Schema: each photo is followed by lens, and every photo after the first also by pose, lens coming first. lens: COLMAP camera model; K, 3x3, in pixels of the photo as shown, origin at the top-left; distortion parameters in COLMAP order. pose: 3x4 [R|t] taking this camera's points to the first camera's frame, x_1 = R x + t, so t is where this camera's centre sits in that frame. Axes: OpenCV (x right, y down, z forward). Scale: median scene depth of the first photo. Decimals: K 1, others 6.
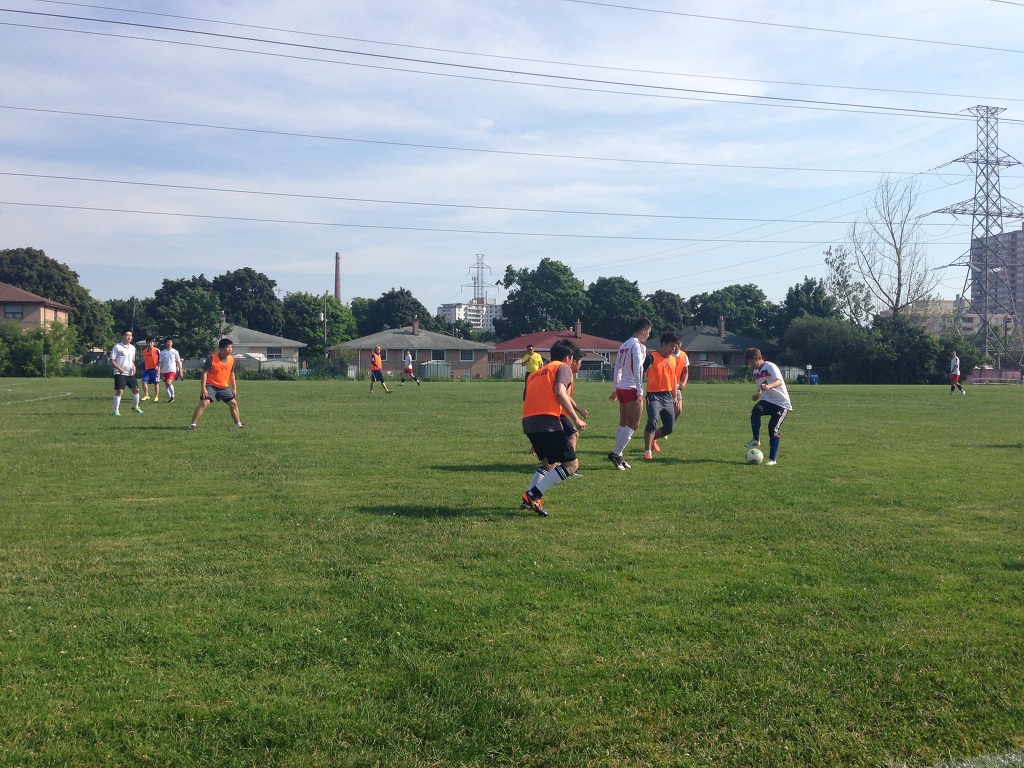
lens RADIAL K [[912.3, 0, 504.8], [0, 912.3, 376.8], [0, 0, 1]] dist [0.102646, -0.162030]
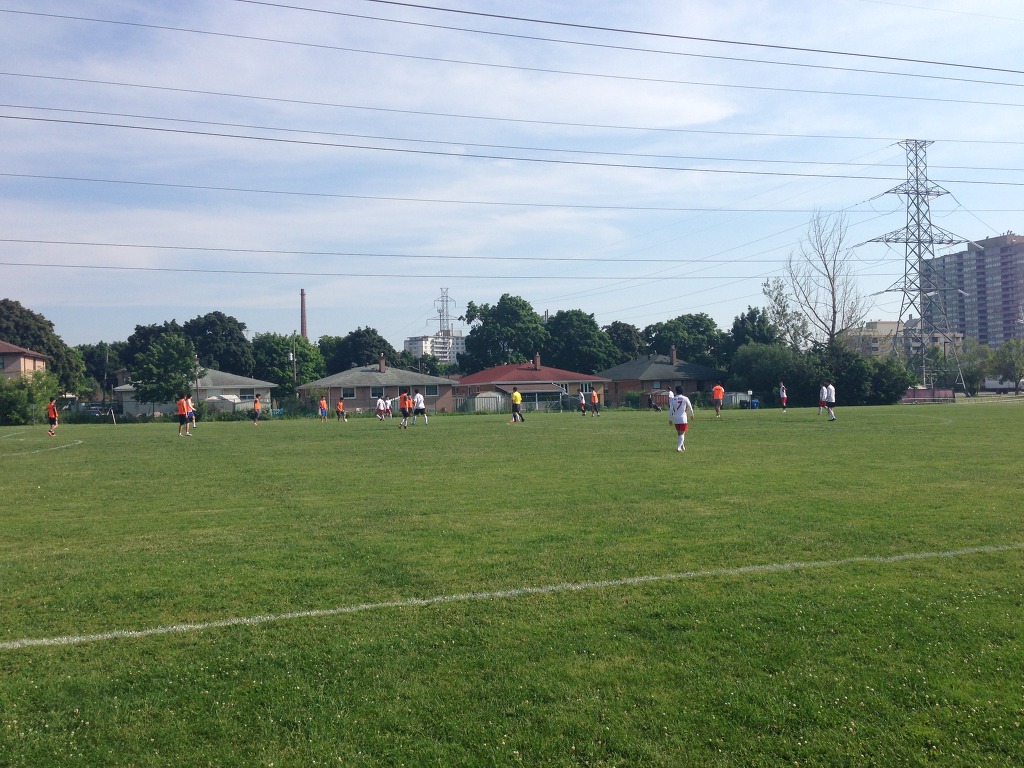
lens RADIAL K [[1022.1, 0, 491.5], [0, 1022.1, 403.1], [0, 0, 1]] dist [0.087771, 0.000000]
pose [[0.999483, -0.031858, 0.004313, 0.021251], [0.031853, 0.999492, 0.001184, -0.008274], [-0.004349, -0.001046, 0.999990, -0.171940]]
